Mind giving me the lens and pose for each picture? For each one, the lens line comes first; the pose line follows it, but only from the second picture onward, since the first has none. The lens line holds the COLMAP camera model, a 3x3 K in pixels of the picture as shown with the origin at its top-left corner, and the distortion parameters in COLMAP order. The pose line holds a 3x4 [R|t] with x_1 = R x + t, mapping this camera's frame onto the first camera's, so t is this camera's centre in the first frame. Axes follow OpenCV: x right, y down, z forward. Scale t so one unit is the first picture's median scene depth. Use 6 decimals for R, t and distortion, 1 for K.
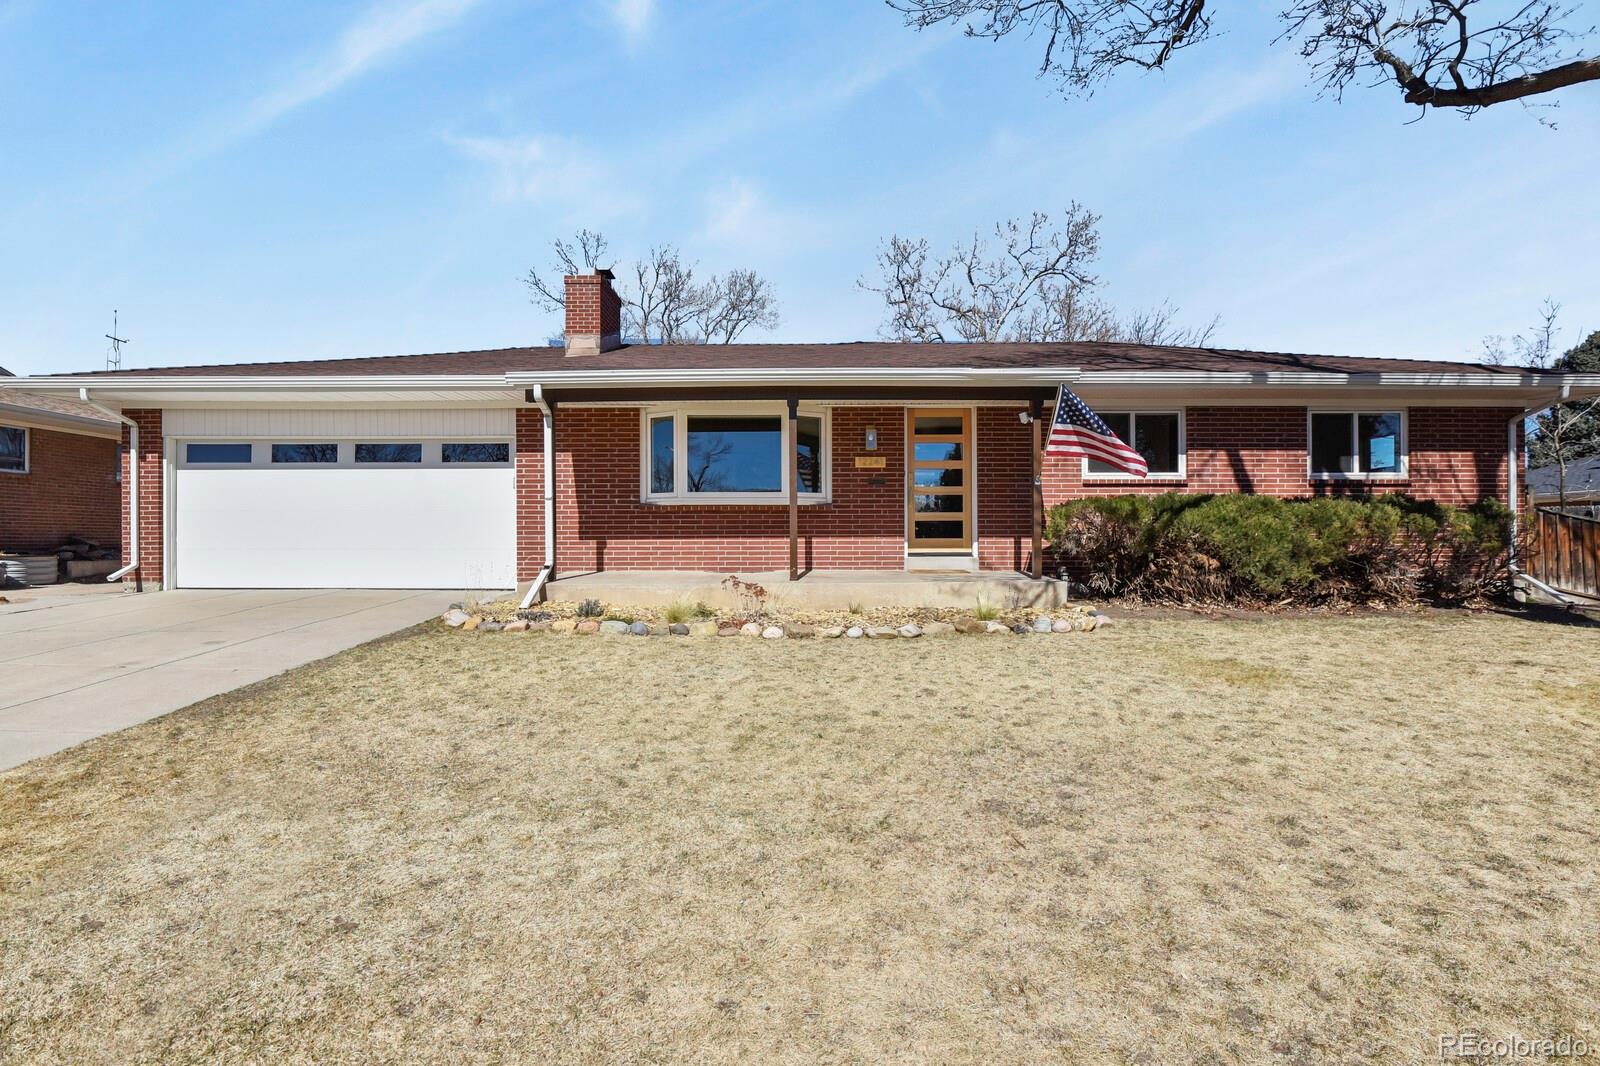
lens RADIAL K [[779.9, 0, 791.6], [0, 779.9, 531.8], [0, 0, 1]] dist [-0.020416, -0.002150]
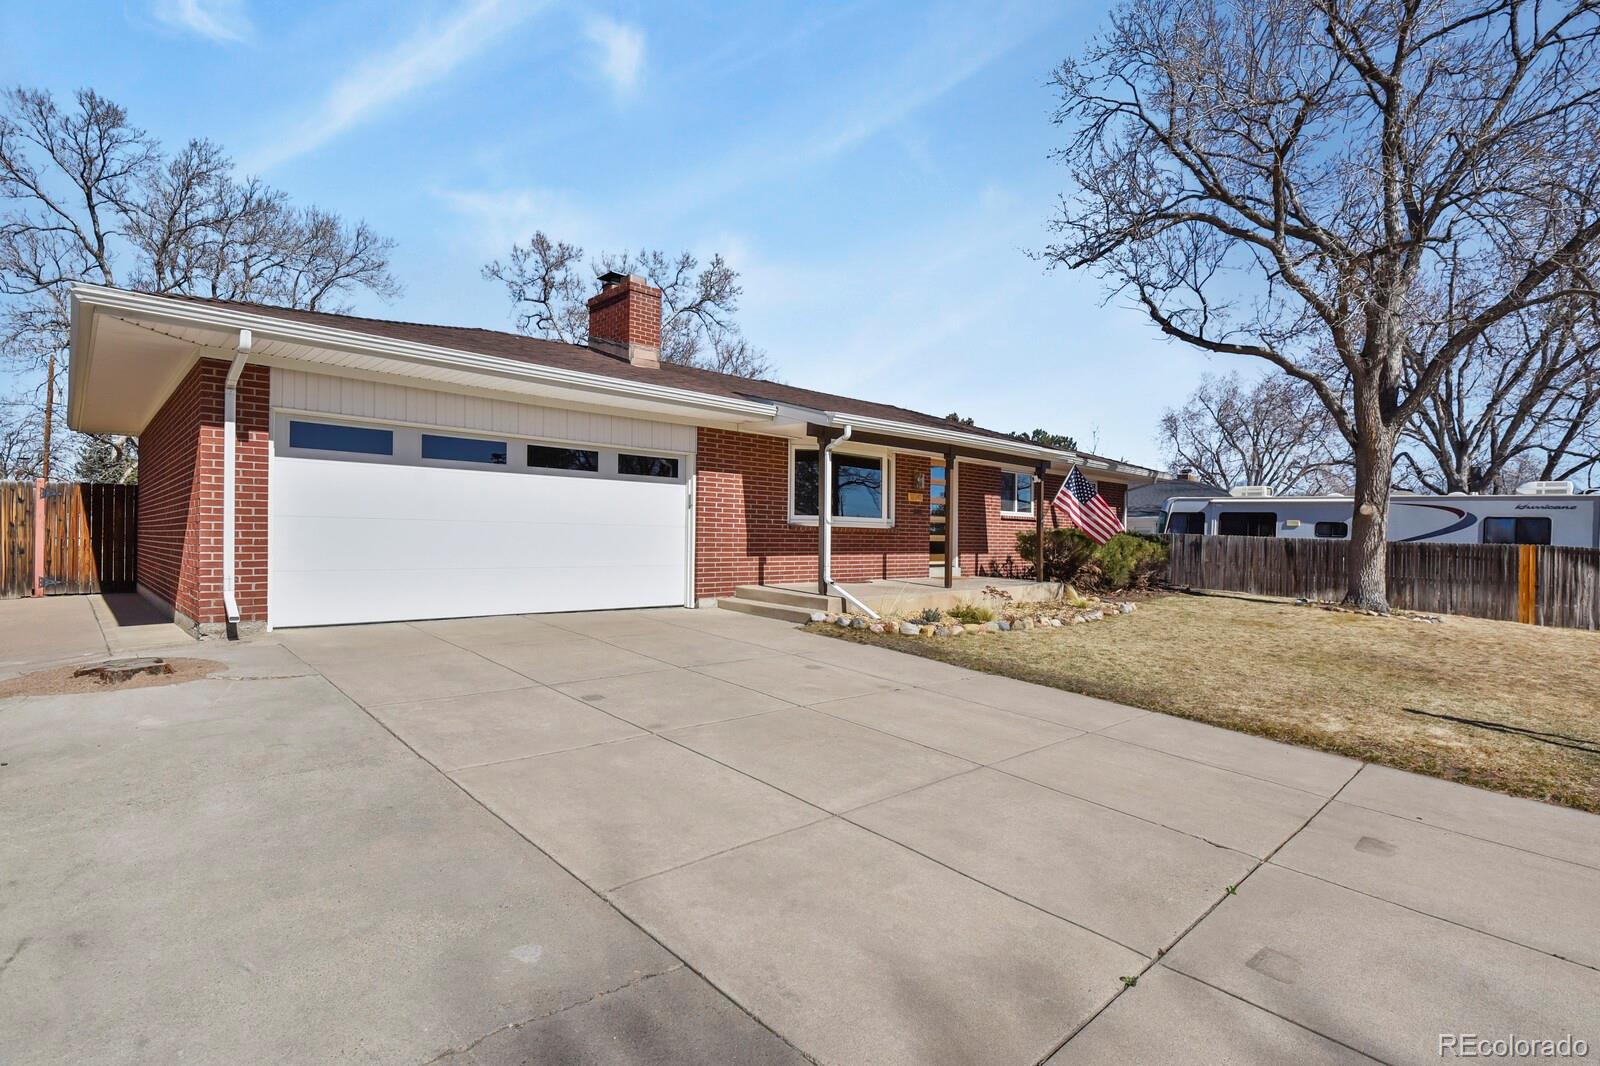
lens RADIAL K [[779.9, 0, 798.1], [0, 779.9, 536.6], [0, 0, 1]] dist [-0.020416, -0.002150]
pose [[0.719021, 0.014095, 0.694846, -0.968661], [-0.022420, 0.999744, 0.002920, -0.021497], [-0.694627, -0.017678, 0.719153, 0.178324]]
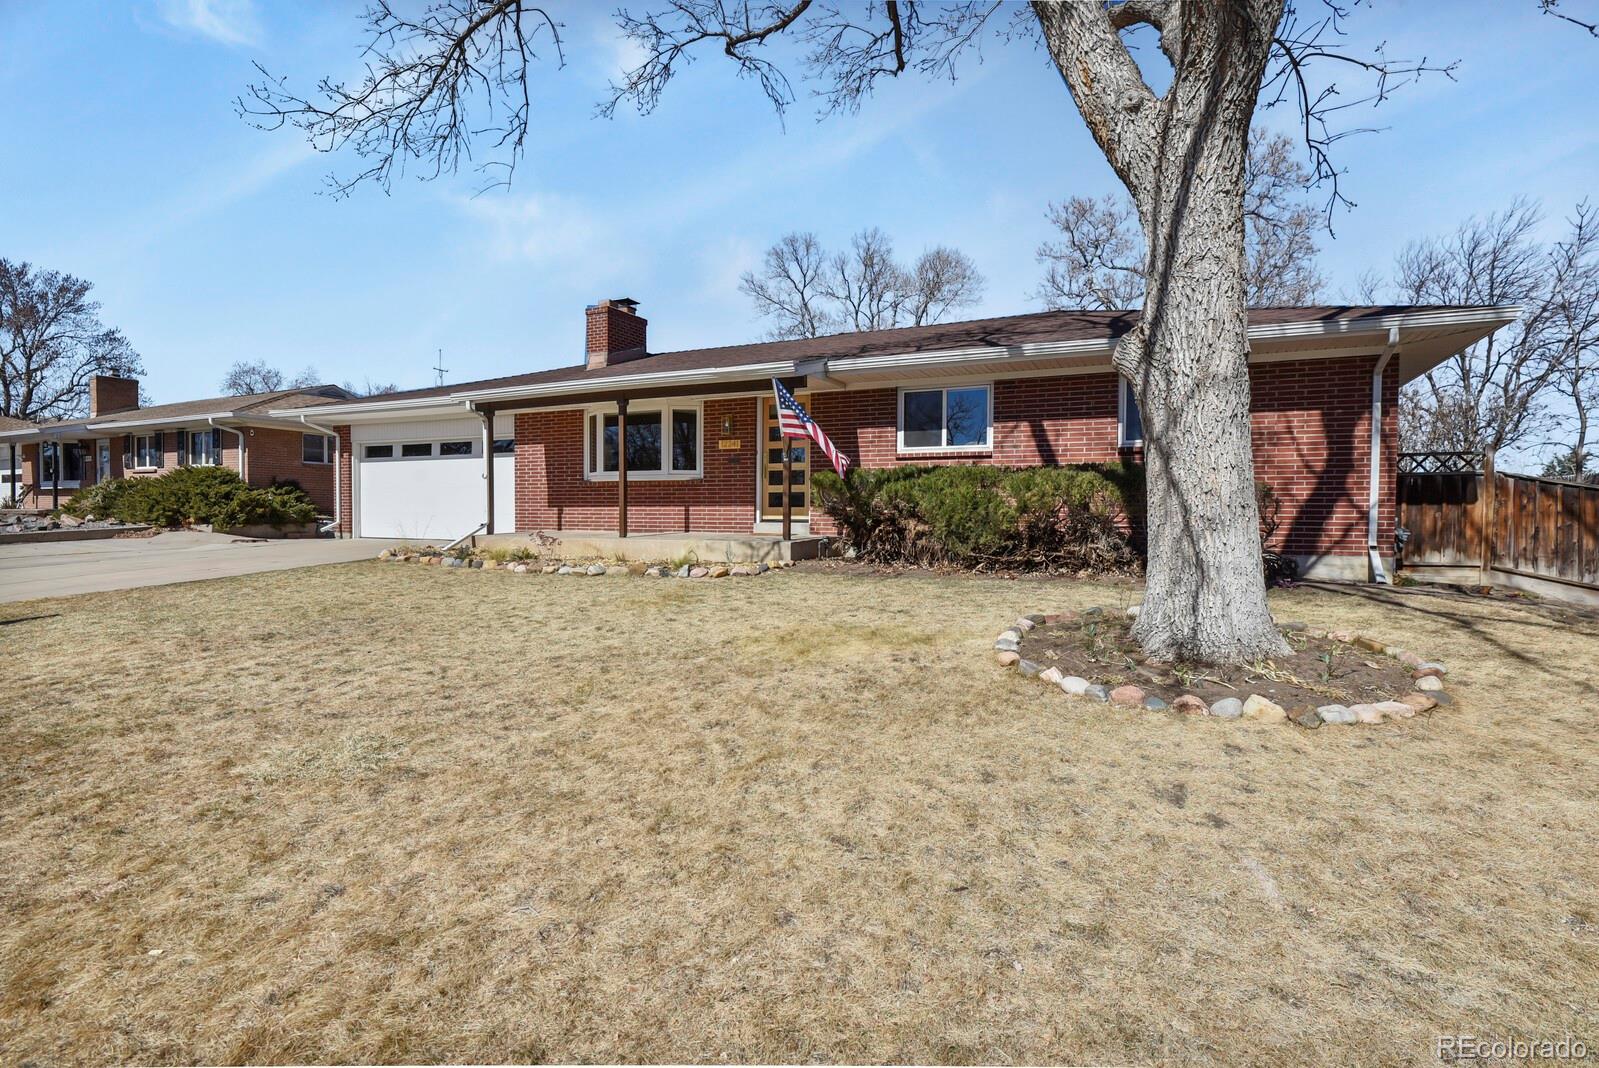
lens RADIAL K [[779.4, 0, 797.4], [0, 779.4, 530.4], [0, 0, 1]] dist [-0.020416, -0.002150]
pose [[0.901734, 0.015930, -0.431998, 0.724474], [-0.002675, 0.999507, 0.031272, 0.006659], [0.432283, -0.027043, 0.901332, -0.055263]]
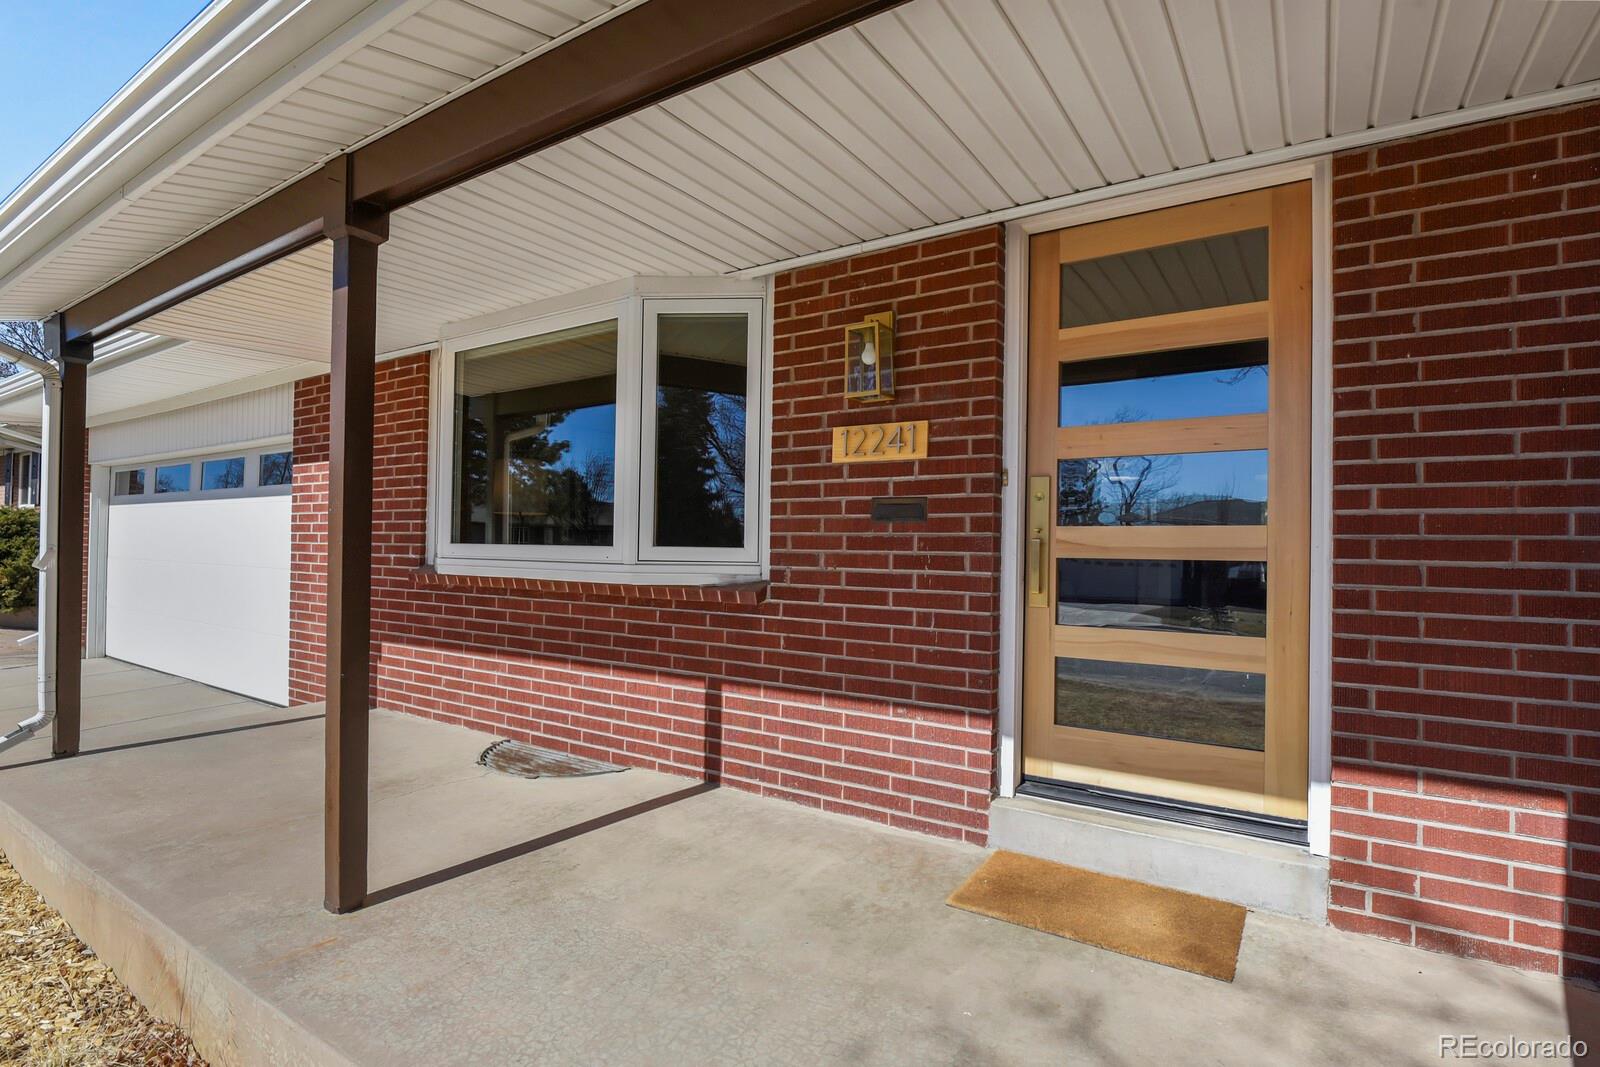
lens RADIAL K [[779.9, 0, 803.0], [0, 779.9, 542.9], [0, 0, 1]] dist [-0.020416, -0.002150]
pose [[0.838543, 0.010369, -0.544737, 0.232986], [-0.011605, 0.999932, 0.001170, -0.052694], [0.544712, 0.005340, 0.838606, 0.746149]]
